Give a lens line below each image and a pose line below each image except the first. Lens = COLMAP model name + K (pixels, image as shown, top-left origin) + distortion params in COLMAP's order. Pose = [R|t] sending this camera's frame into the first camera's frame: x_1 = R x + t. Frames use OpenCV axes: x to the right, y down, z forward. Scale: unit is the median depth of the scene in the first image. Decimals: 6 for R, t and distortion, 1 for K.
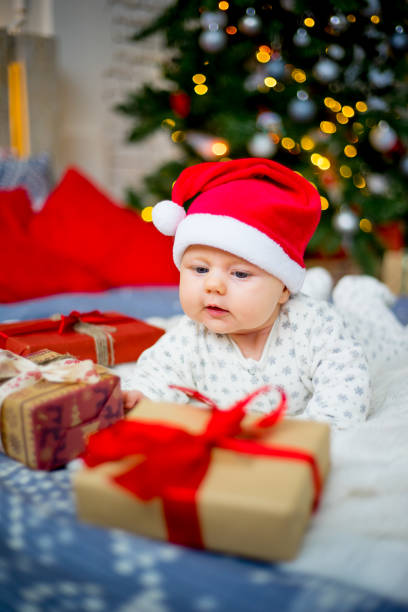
lens RADIAL K [[781.0, 0, 201.6], [0, 781.0, 305.8], [0, 0, 1]] dist [-0.009270, 0.000000]
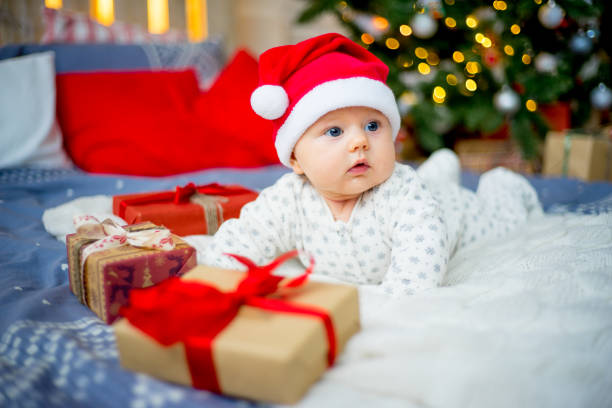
lens RADIAL K [[781.0, 0, 302.4], [0, 781.0, 199.1], [0, 0, 1]] dist [-0.009270, 0.000000]
pose [[0.990739, 0.015531, -0.134887, 0.136143], [-0.013632, 0.999795, 0.014993, 0.011663], [0.135092, -0.013015, 0.990748, -0.029647]]
